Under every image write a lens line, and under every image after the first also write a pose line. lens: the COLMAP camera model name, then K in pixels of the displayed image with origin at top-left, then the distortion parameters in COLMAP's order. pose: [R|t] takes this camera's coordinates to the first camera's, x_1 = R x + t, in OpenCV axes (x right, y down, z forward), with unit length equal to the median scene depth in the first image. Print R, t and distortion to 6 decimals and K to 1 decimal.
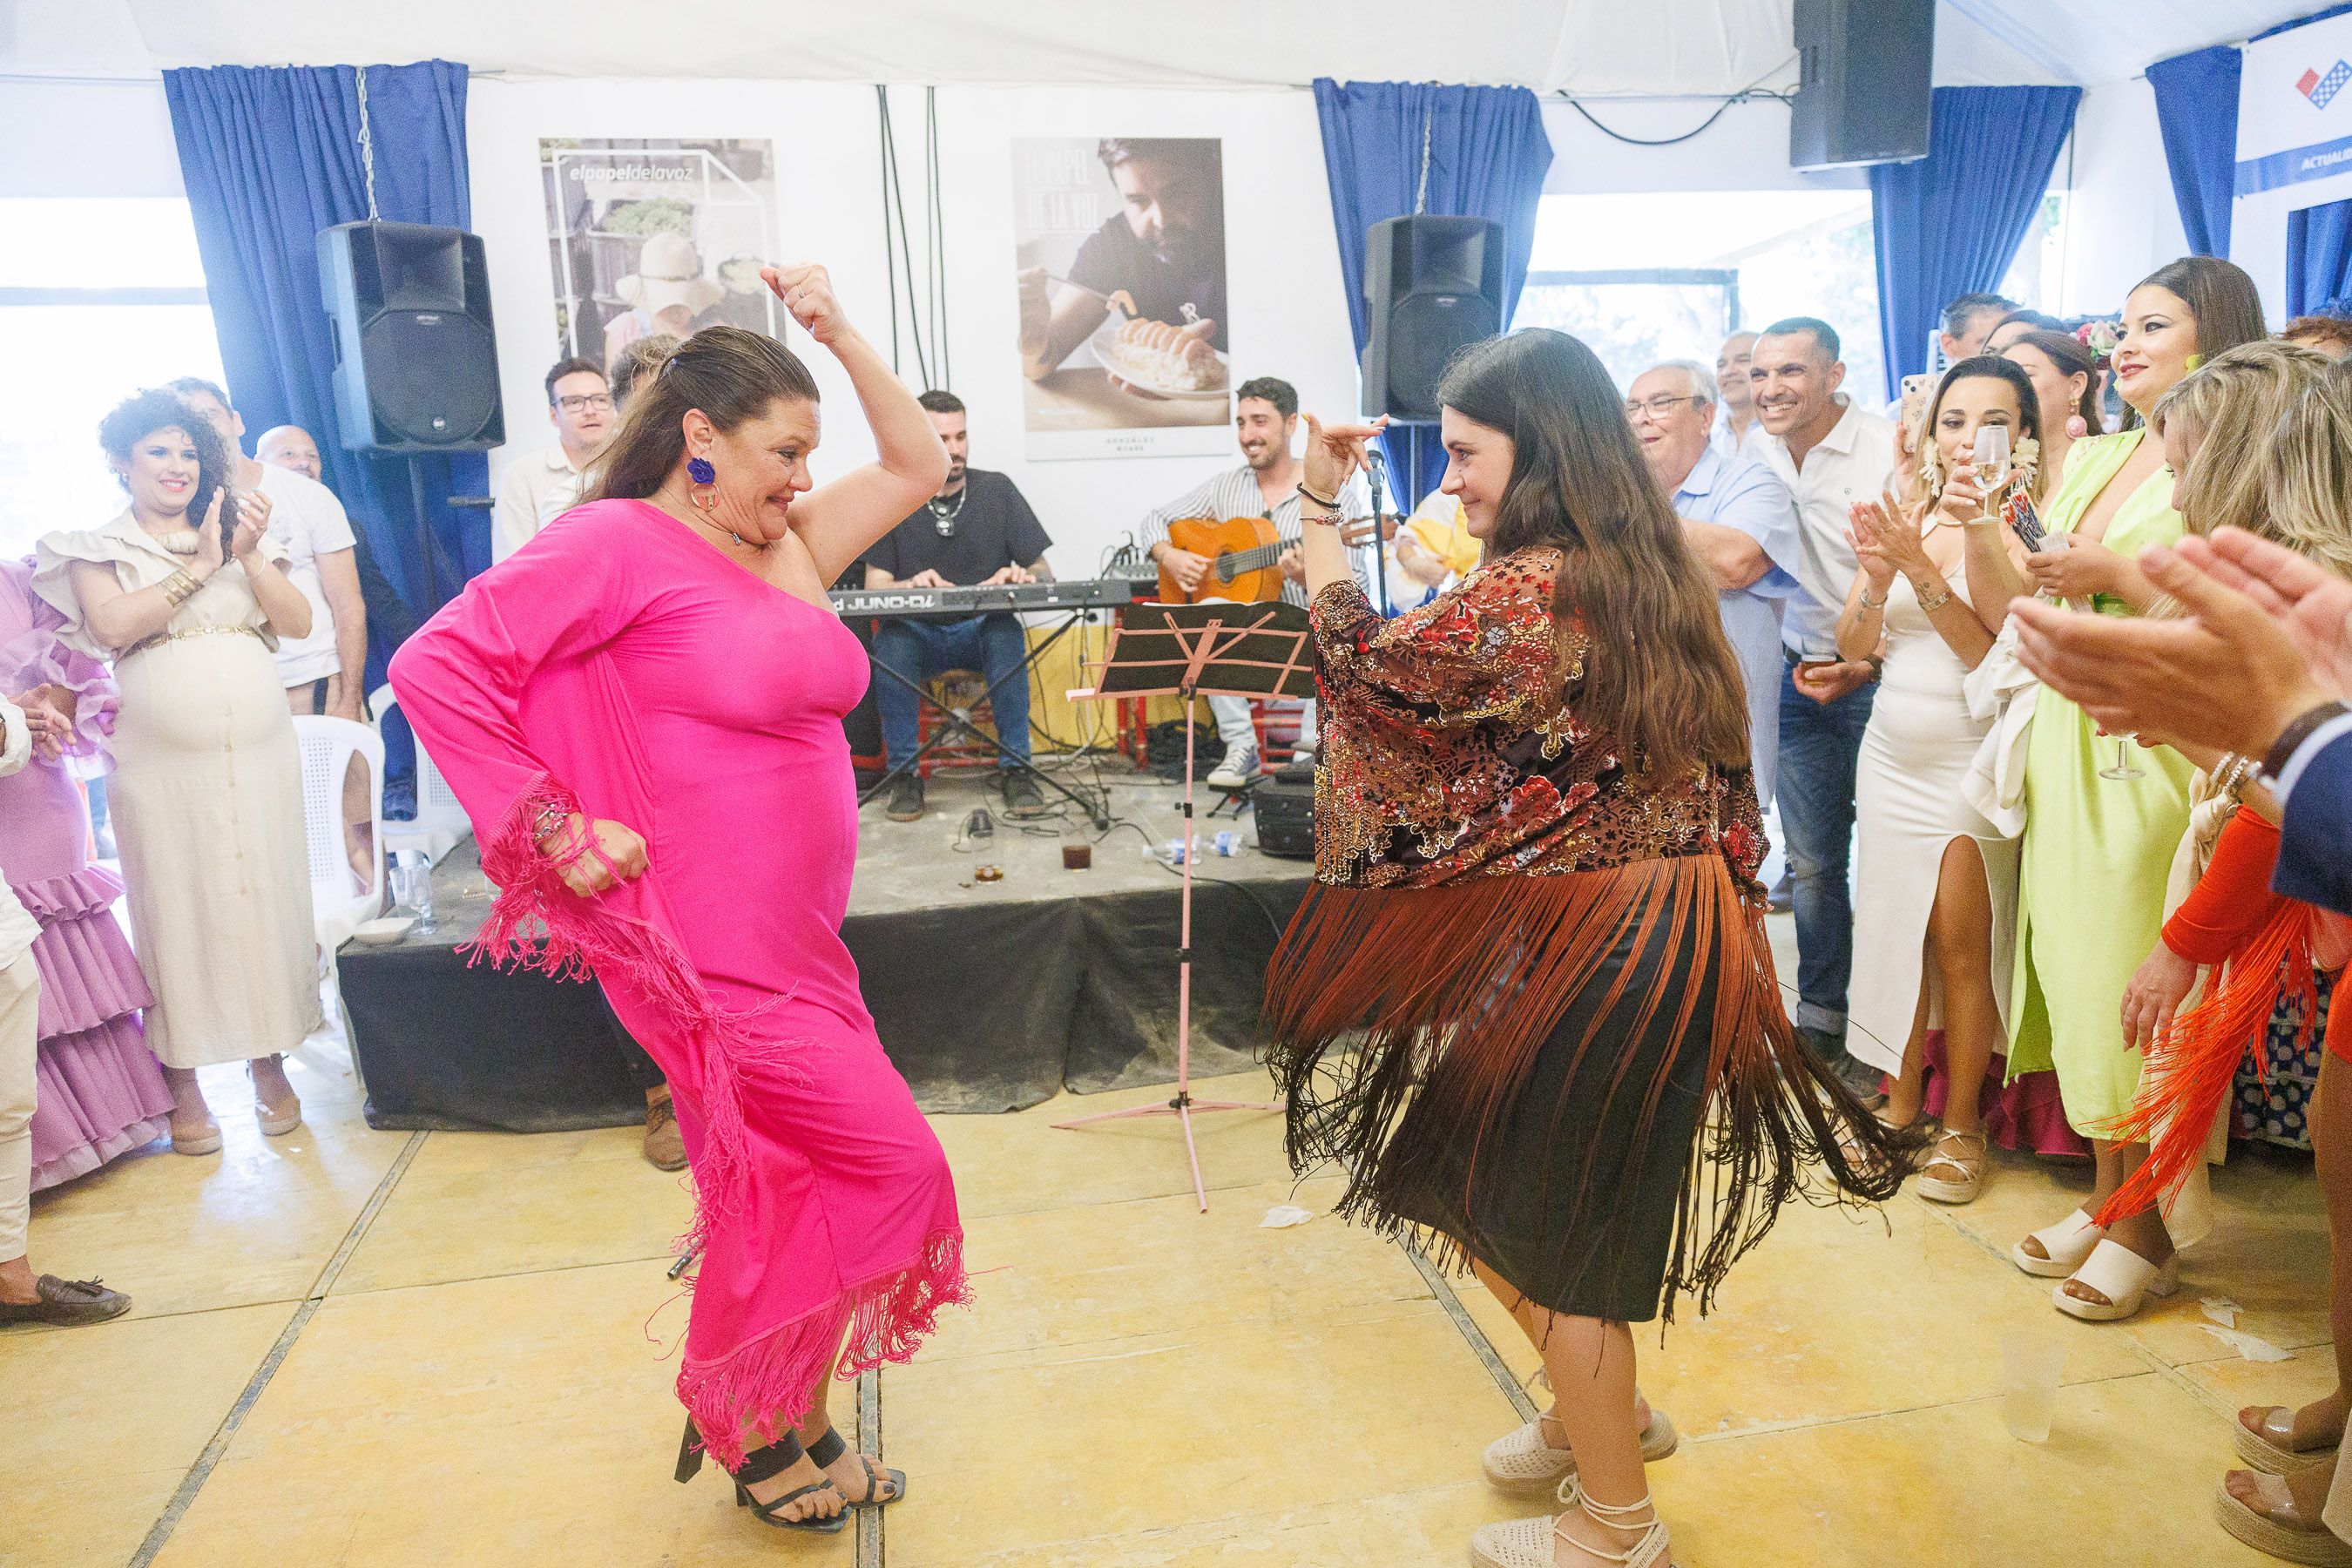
lens RADIAL K [[1565.2, 0, 1176.0], [0, 1565.2, 784.0], [0, 0, 1]] dist [0.003118, 0.004420]
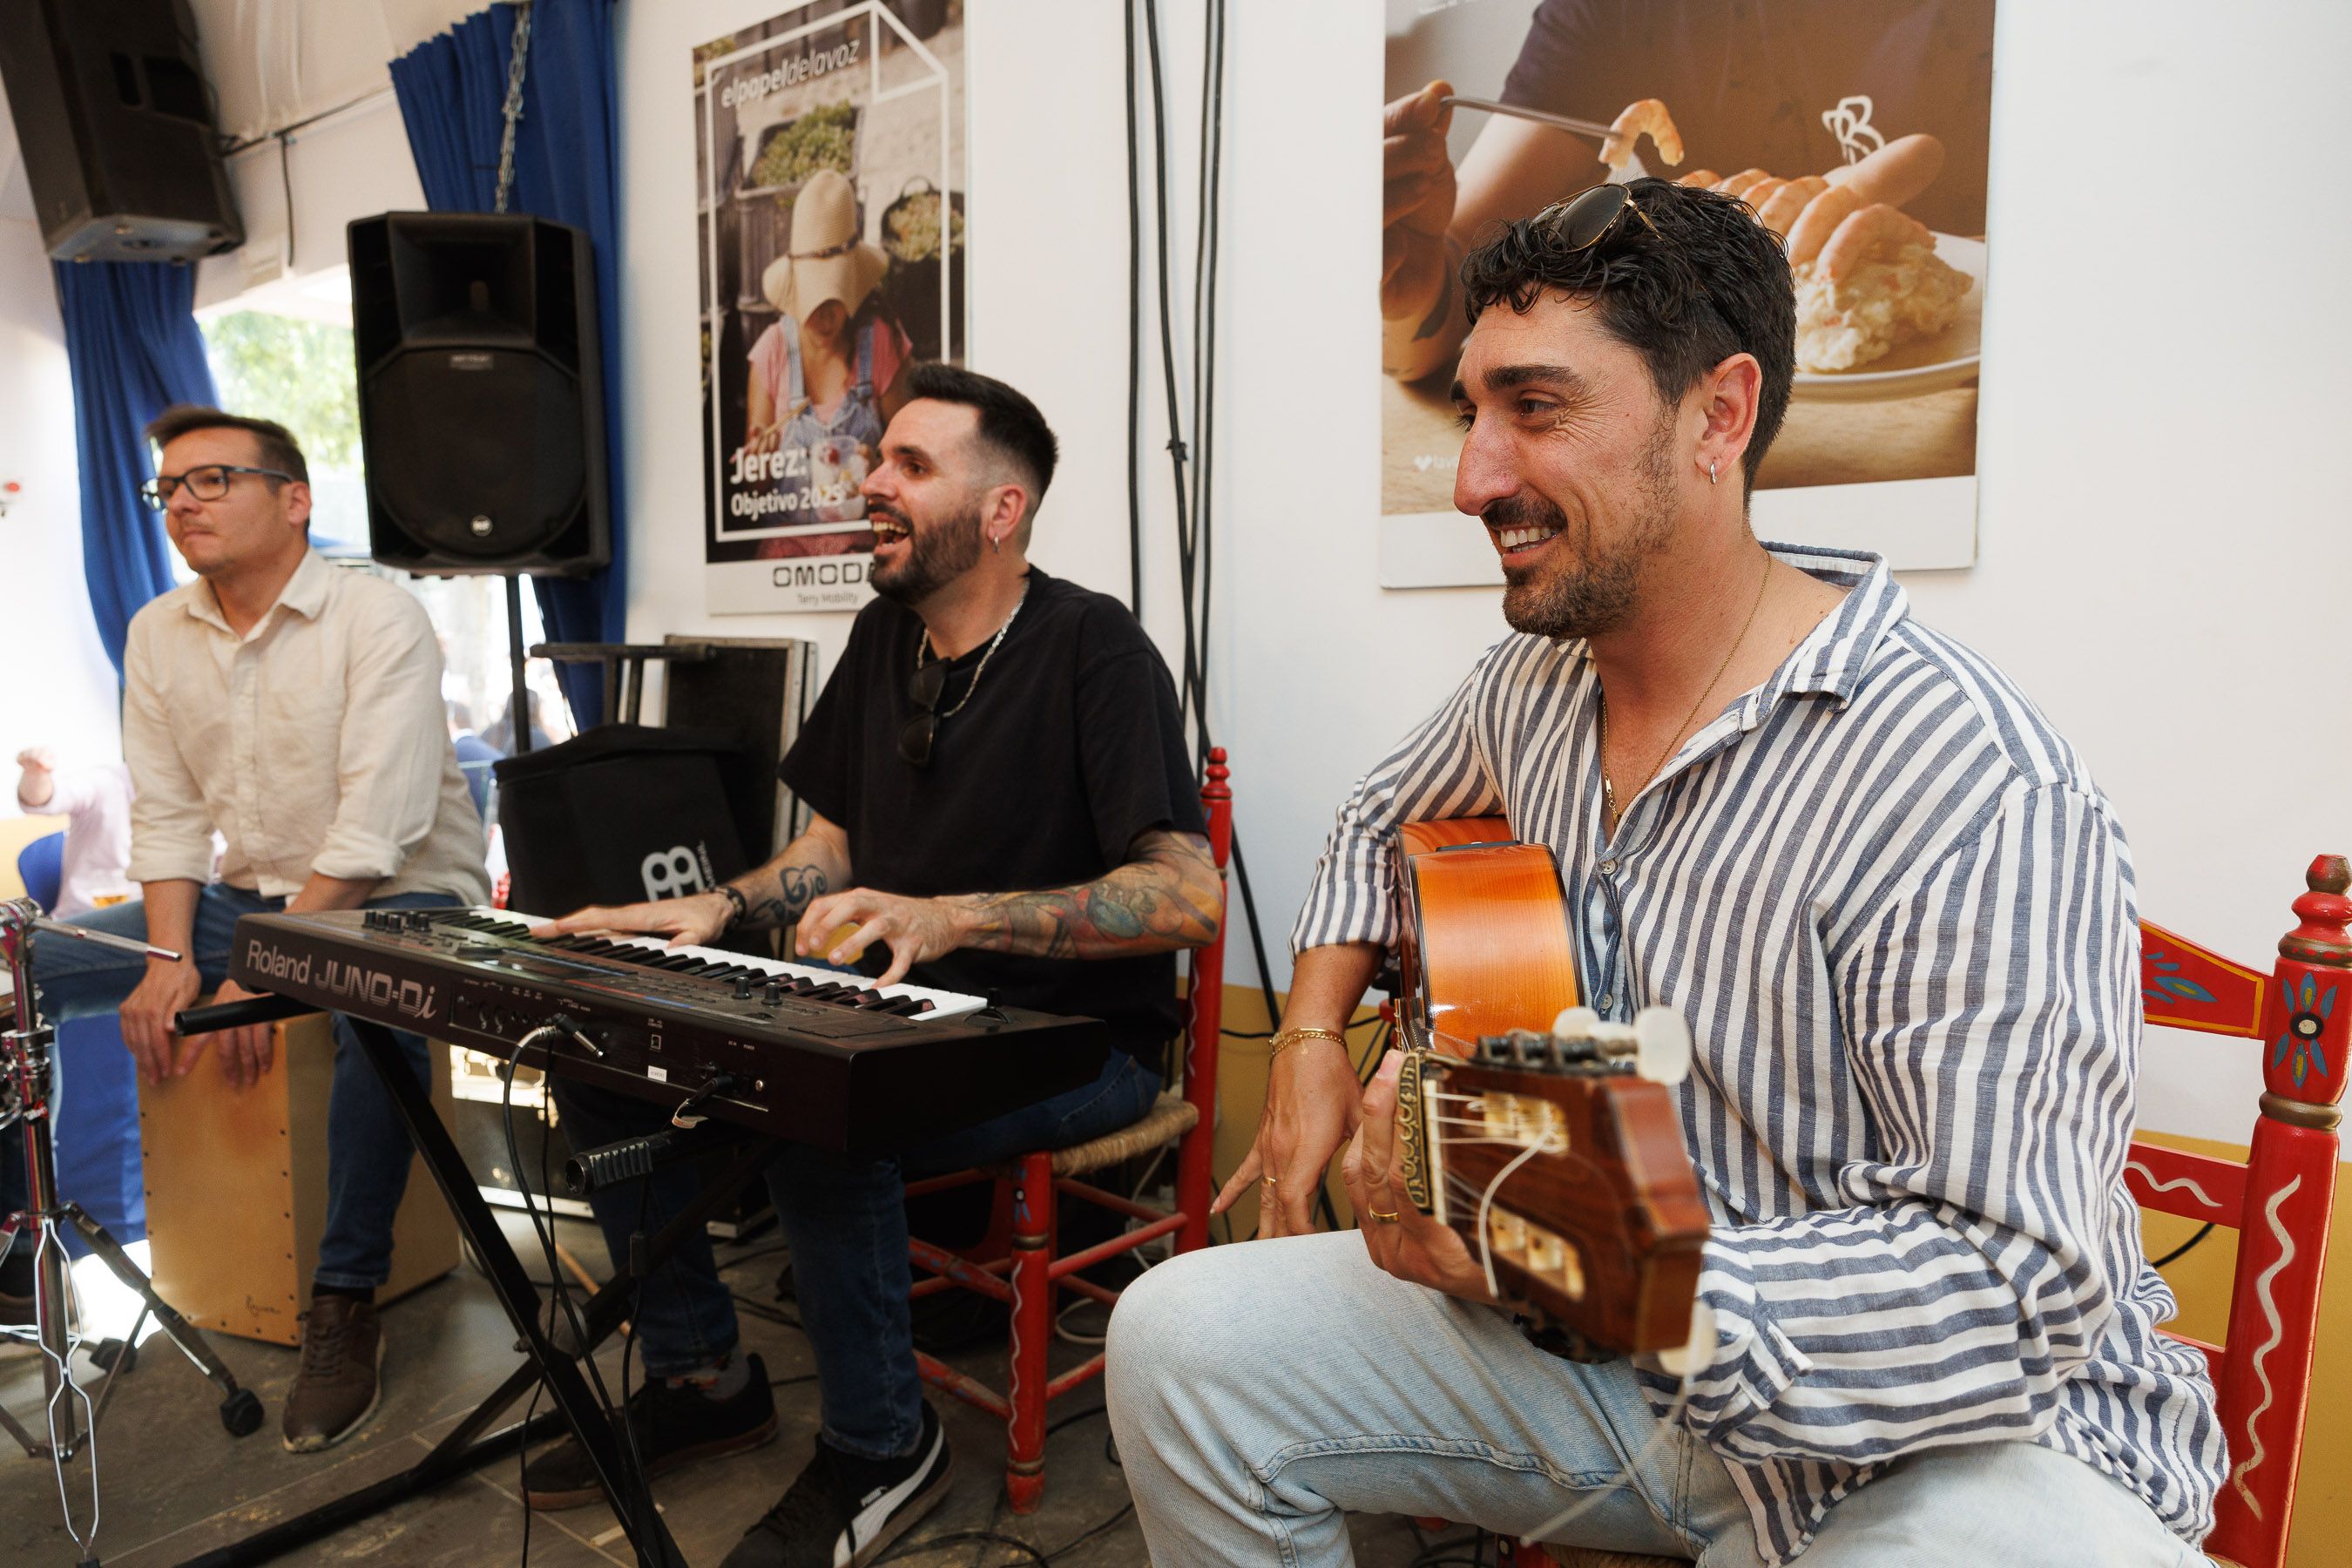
lens RADIAL K [[1565.2, 0, 1176.0], [0, 1565.2, 784.0], [0, 0, 1]] dist [0.003118, 0.004420]
pose [[0.659810, 0.094870, -0.745420, 0.177233], [-0.159362, 0.987100, -0.015431, -0.152786], [0.734340, 0.128973, 0.666417, 0.751809]]
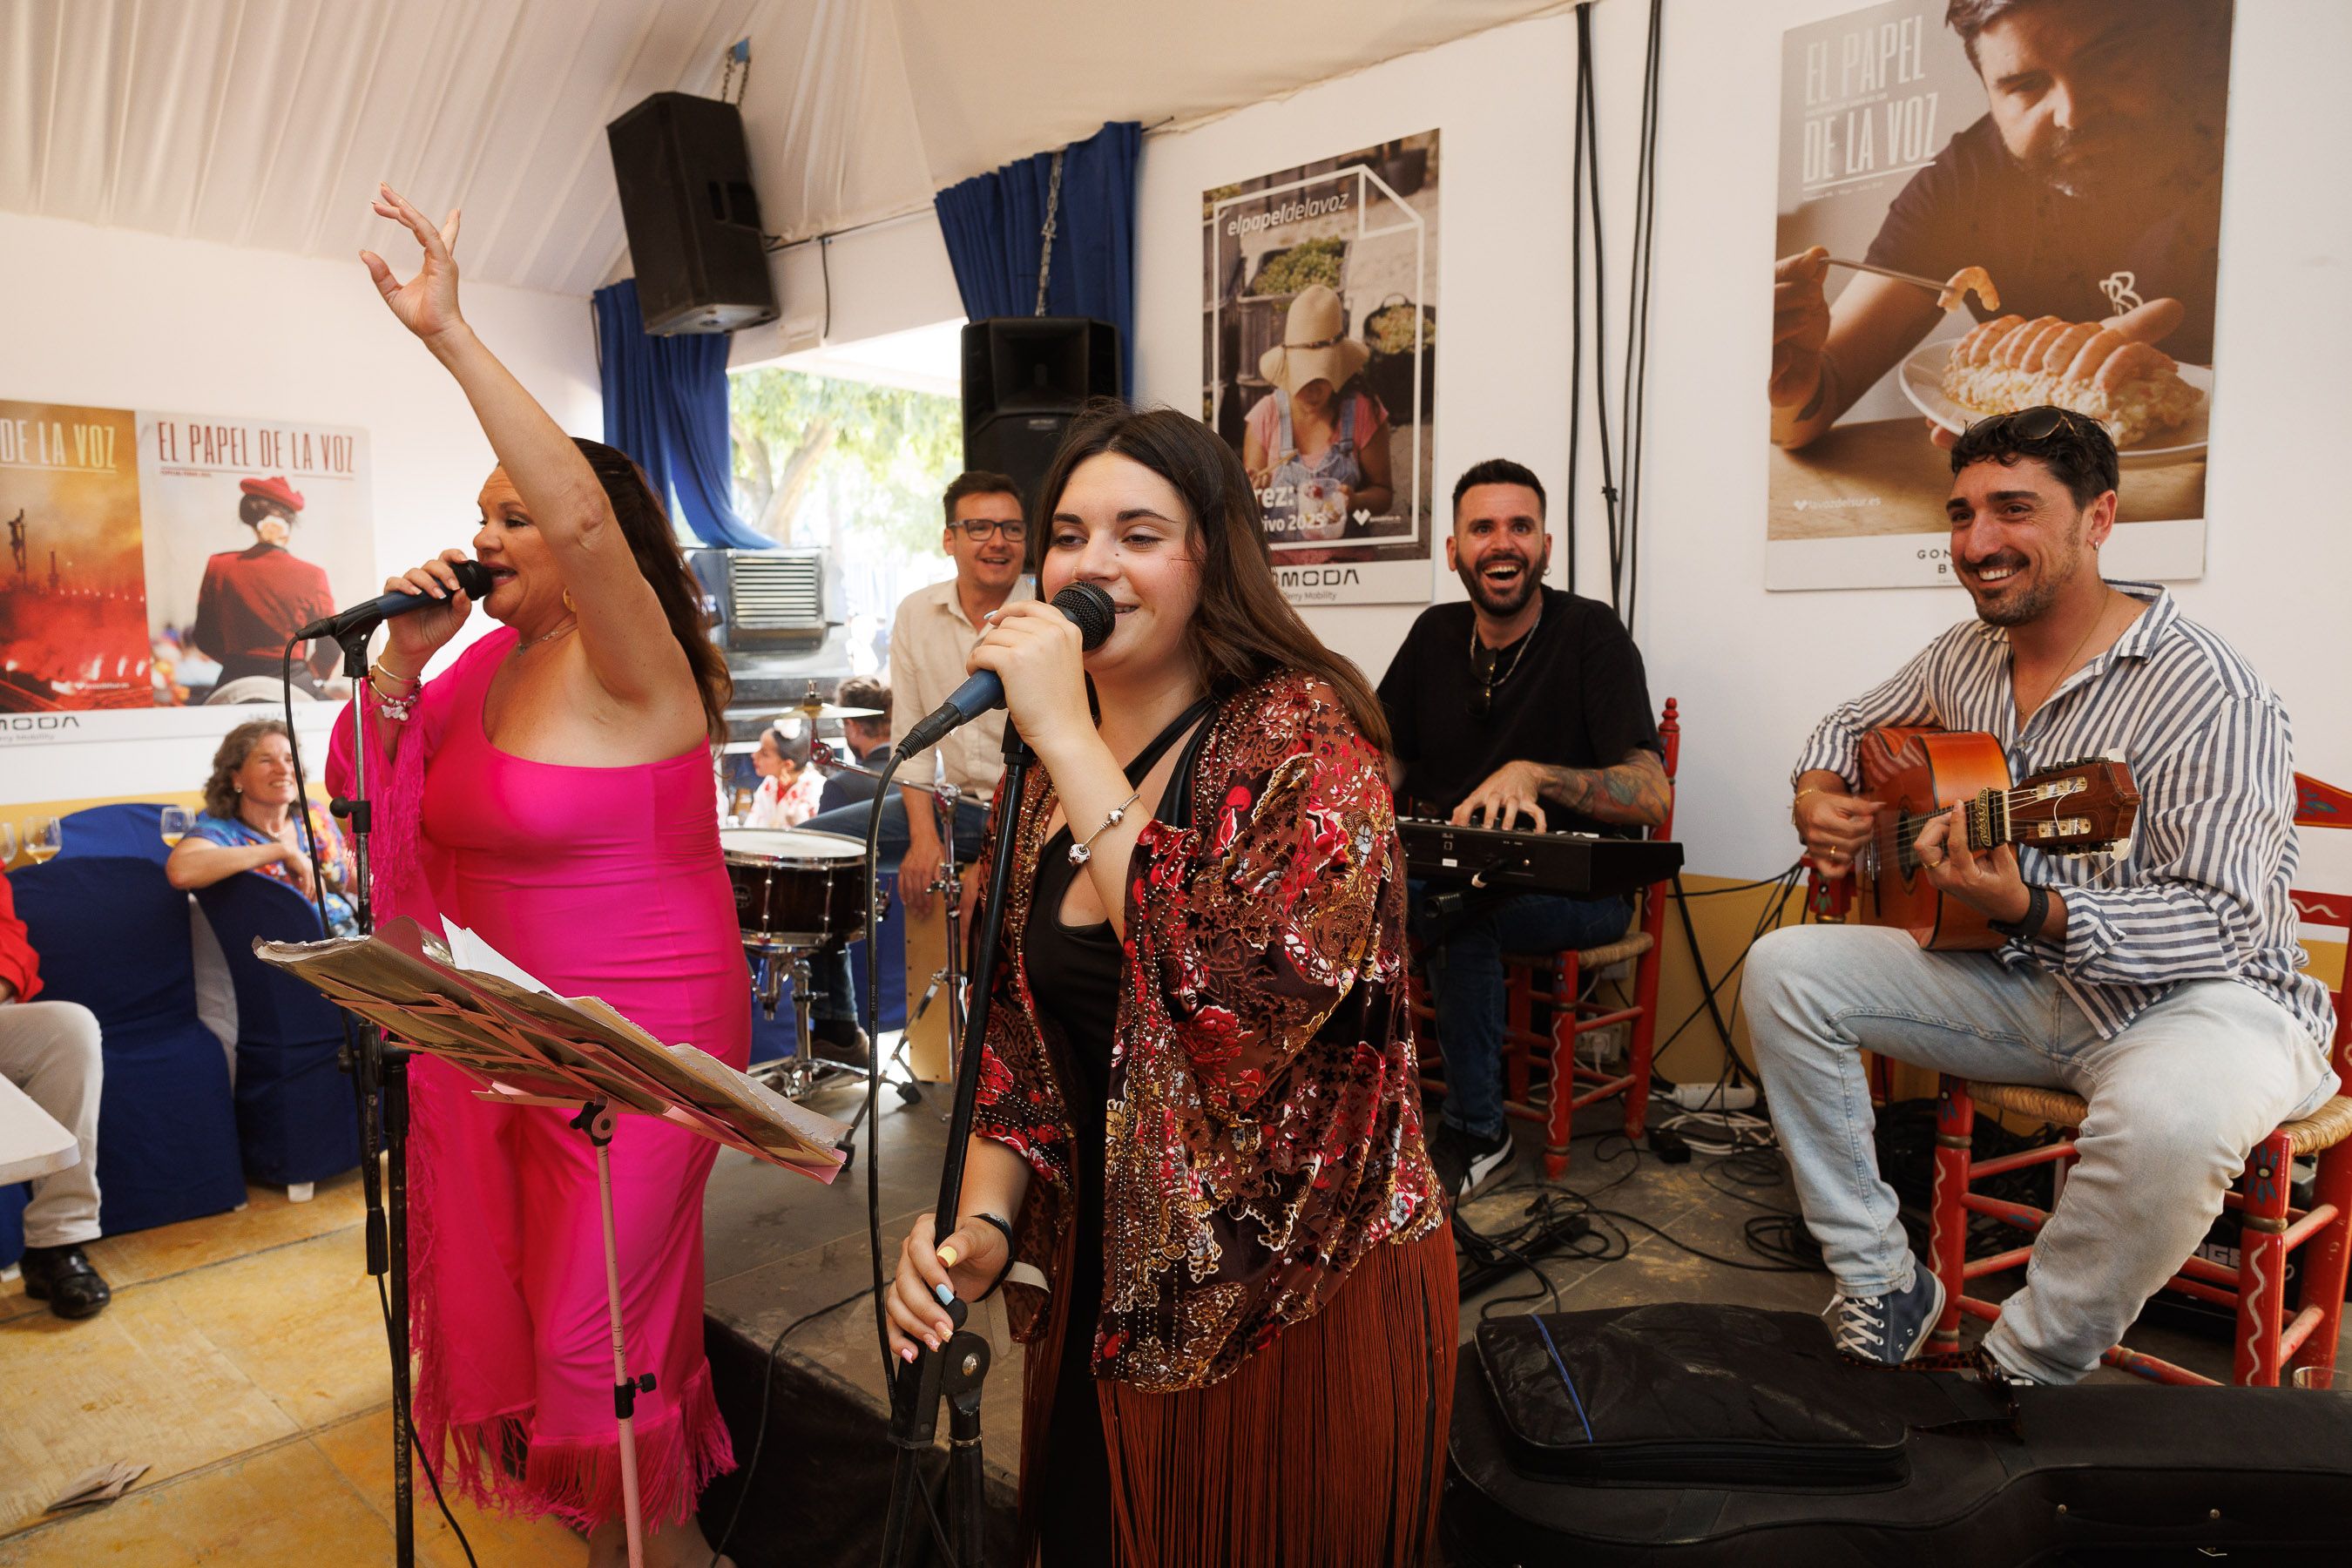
lens RADIAL K [[1572.5, 0, 1181.4], [0, 1572.5, 770.2], [0, 0, 1]] dist [0.011102, -0.000947]
pose [[0.584881, 0.101754, -0.804712, 0.262009], [-0.164434, 0.986374, 0.005211, -0.117047], [0.794277, 0.129274, 0.593643, 0.531784]]
